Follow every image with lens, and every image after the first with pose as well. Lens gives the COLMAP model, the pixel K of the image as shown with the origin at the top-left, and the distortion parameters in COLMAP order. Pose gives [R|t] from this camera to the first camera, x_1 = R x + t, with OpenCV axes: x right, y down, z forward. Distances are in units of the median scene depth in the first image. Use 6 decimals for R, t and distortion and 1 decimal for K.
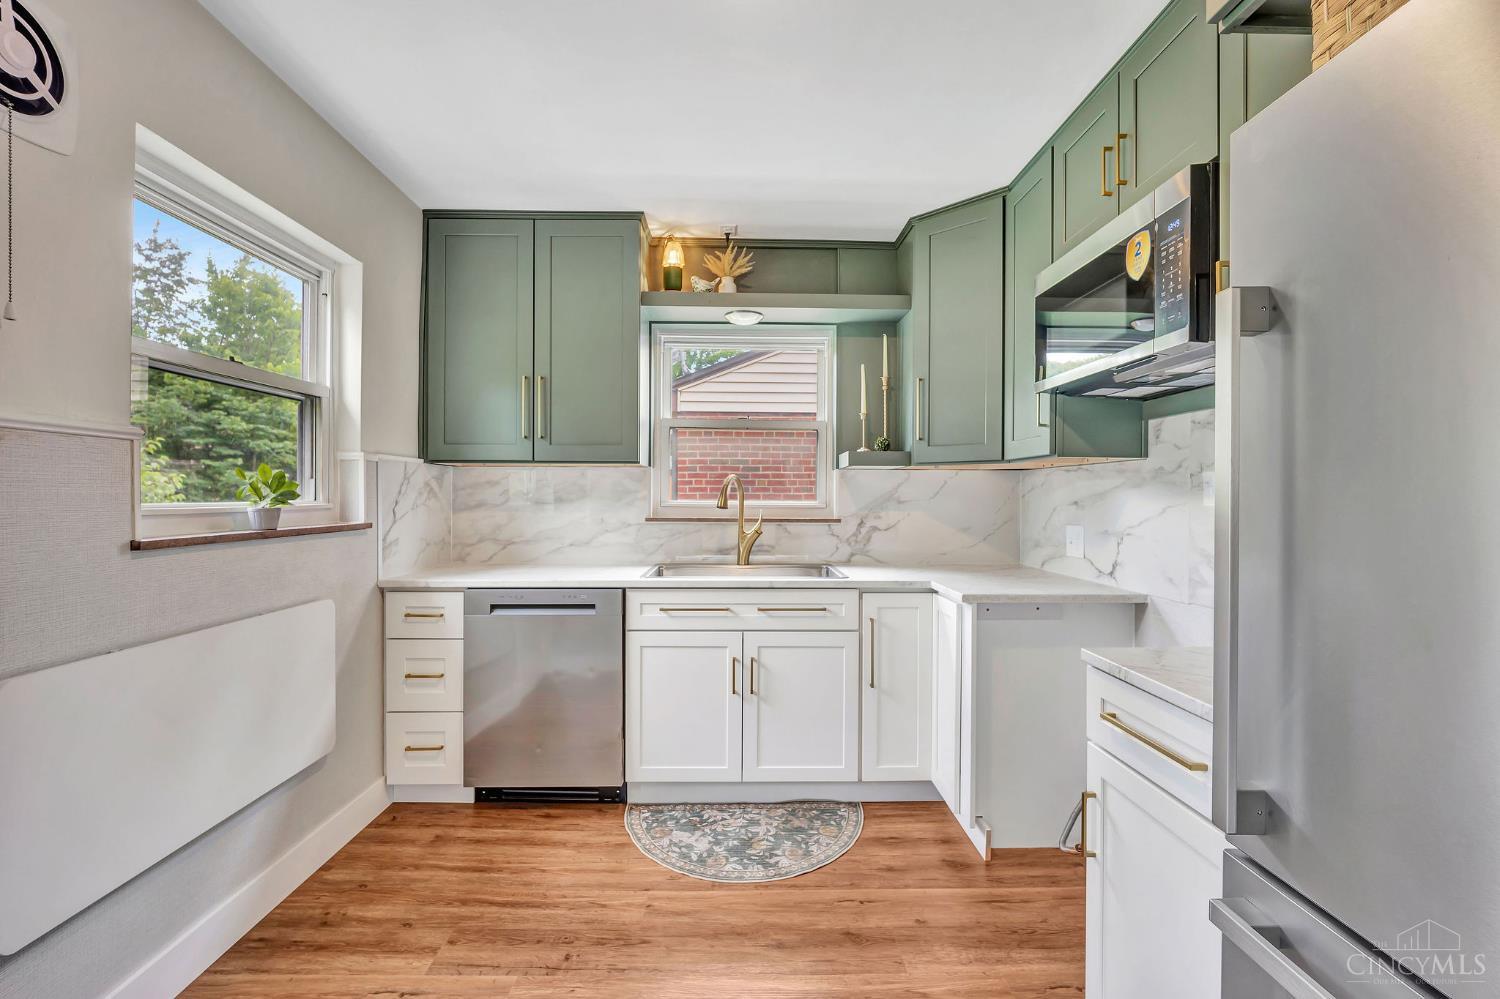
lens RADIAL K [[665.1, 0, 747.3], [0, 665.1, 497.6], [0, 0, 1]] dist [0.000570, 0.000441]
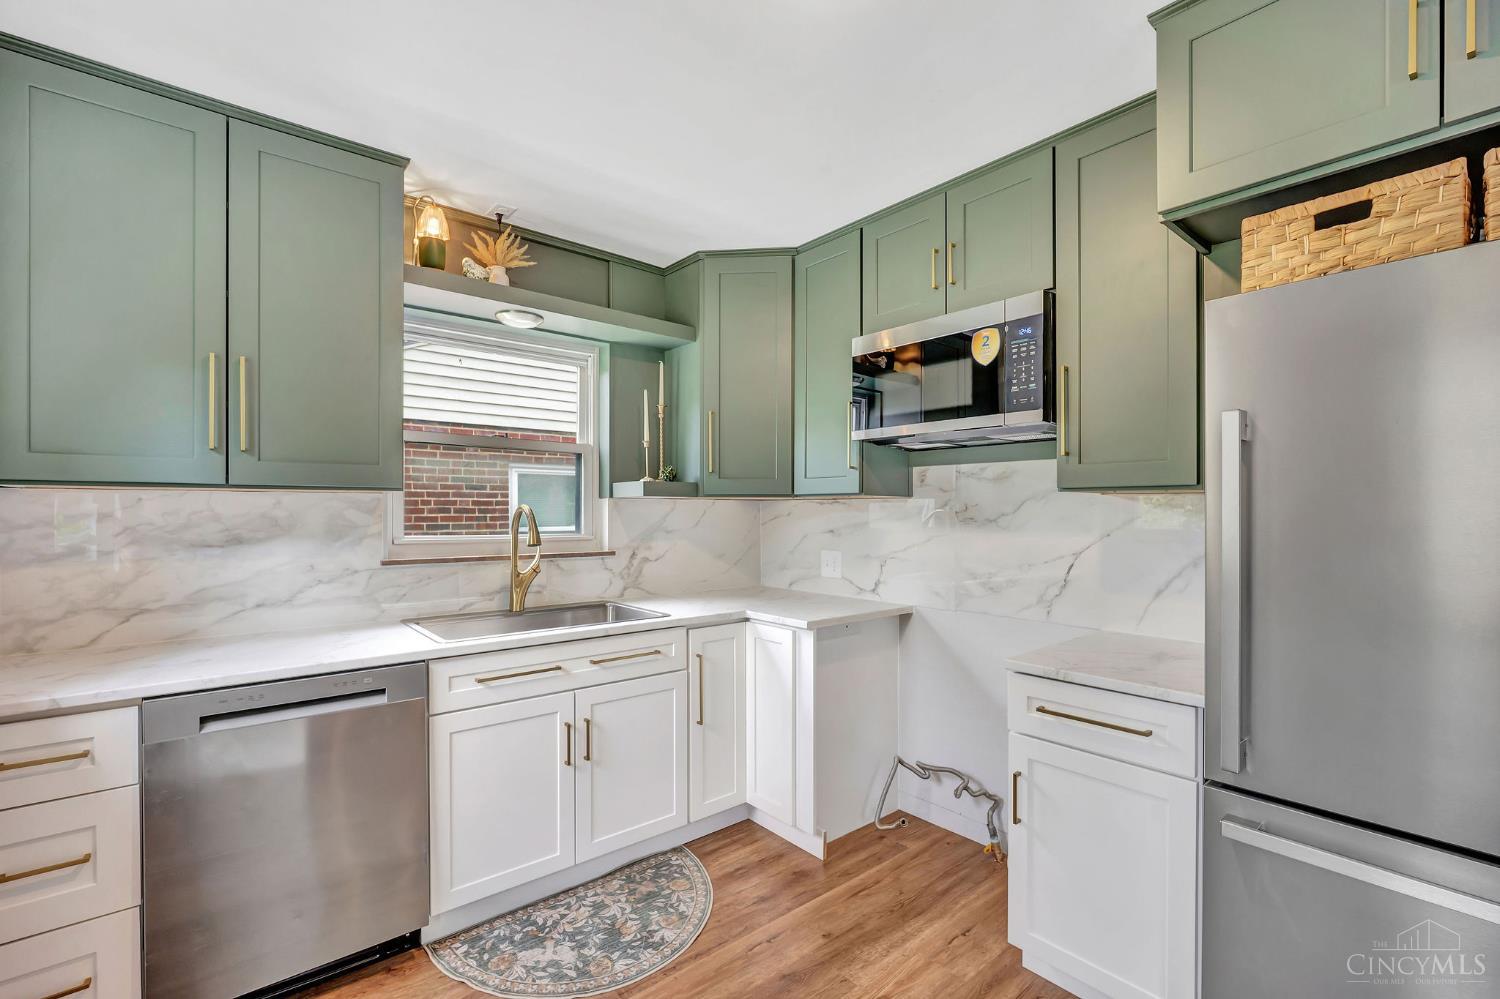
lens RADIAL K [[666.9, 0, 754.3], [0, 666.9, 509.8], [0, 0, 1]] dist [-0.002506, 0.000260]
pose [[0.776923, -0.002731, 0.629589, -0.362070], [0.003190, 0.999995, 0.000401, -0.031539], [-0.629587, 0.001697, 0.776928, 0.178707]]
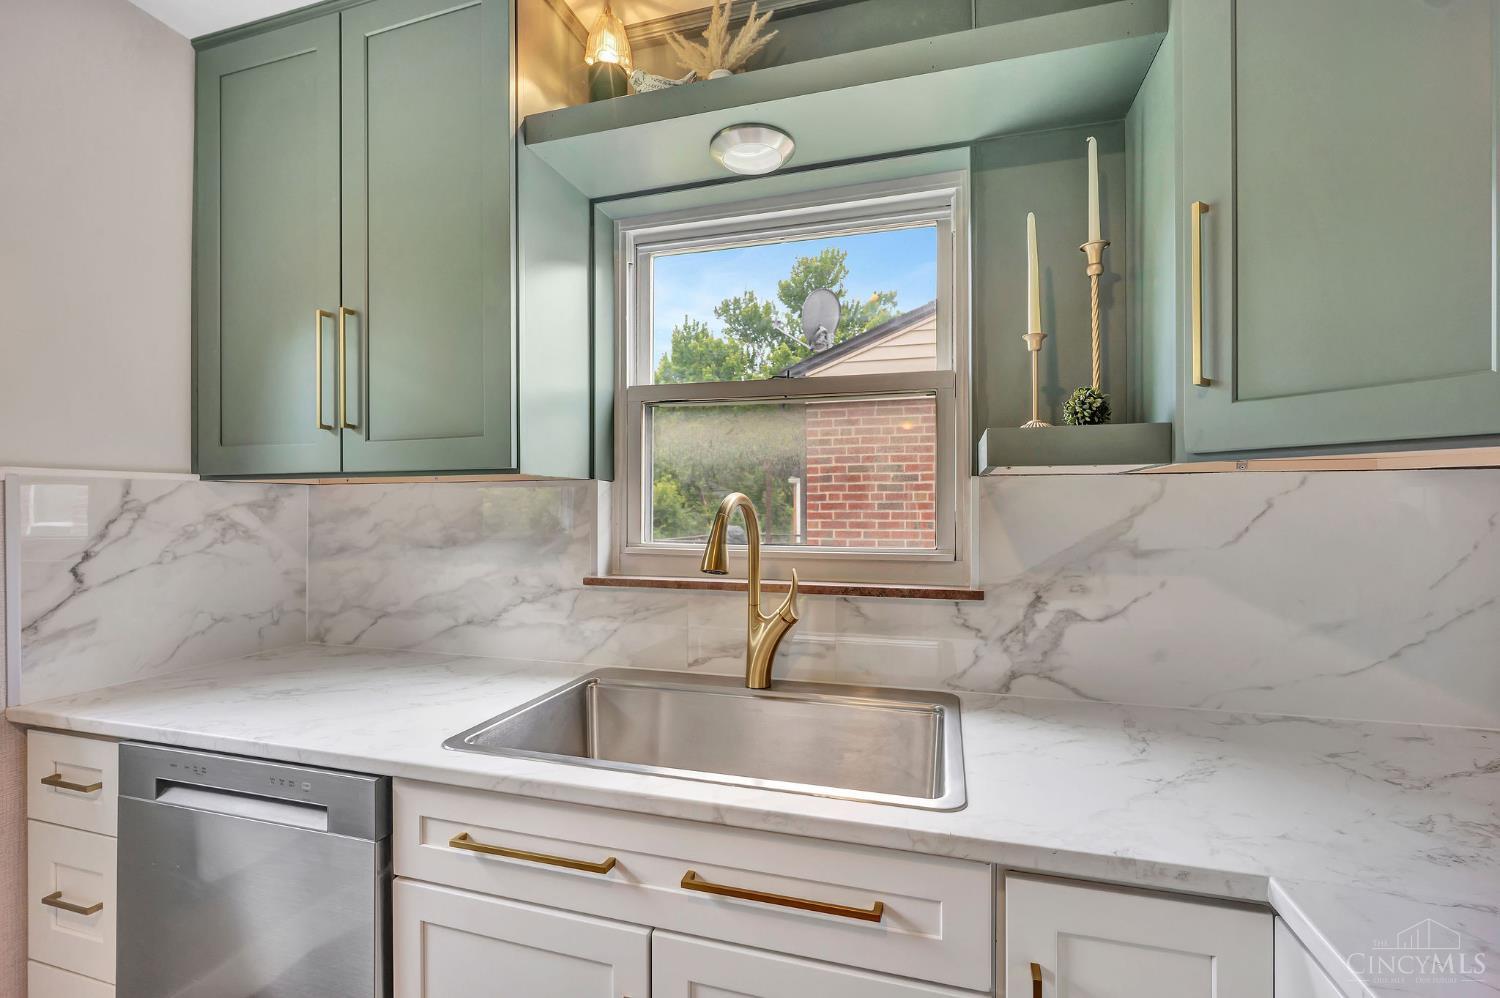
lens RADIAL K [[656.0, 0, 746.9], [0, 656.0, 505.0], [0, 0, 1]] dist [-0.003456, 0.000276]
pose [[0.951503, -0.007729, -0.307542, 0.152235], [0.006733, 0.999968, -0.004300, -0.027862], [0.307565, 0.002020, 0.951525, 0.665133]]
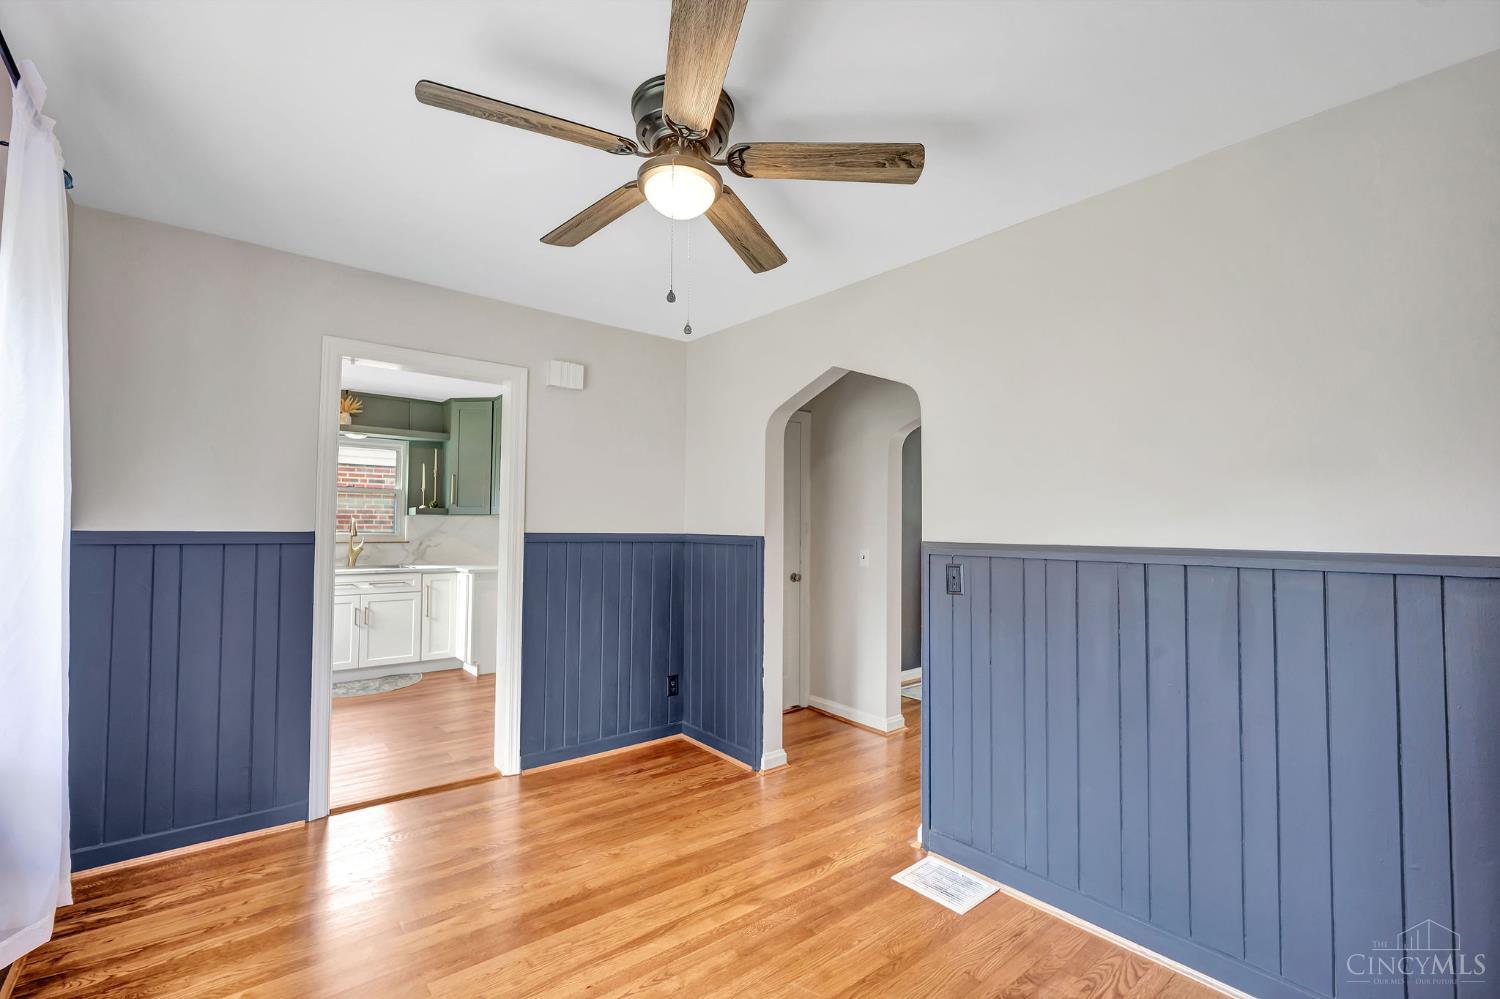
lens RADIAL K [[667.0, 0, 750.0], [0, 667.0, 499.5], [0, 0, 1]] dist [-0.000936, 0.000028]
pose [[0.788430, 0.025805, 0.614583, -0.331653], [-0.003016, 0.999270, -0.038088, -0.022537], [-0.615117, 0.028176, 0.787932, -1.386729]]
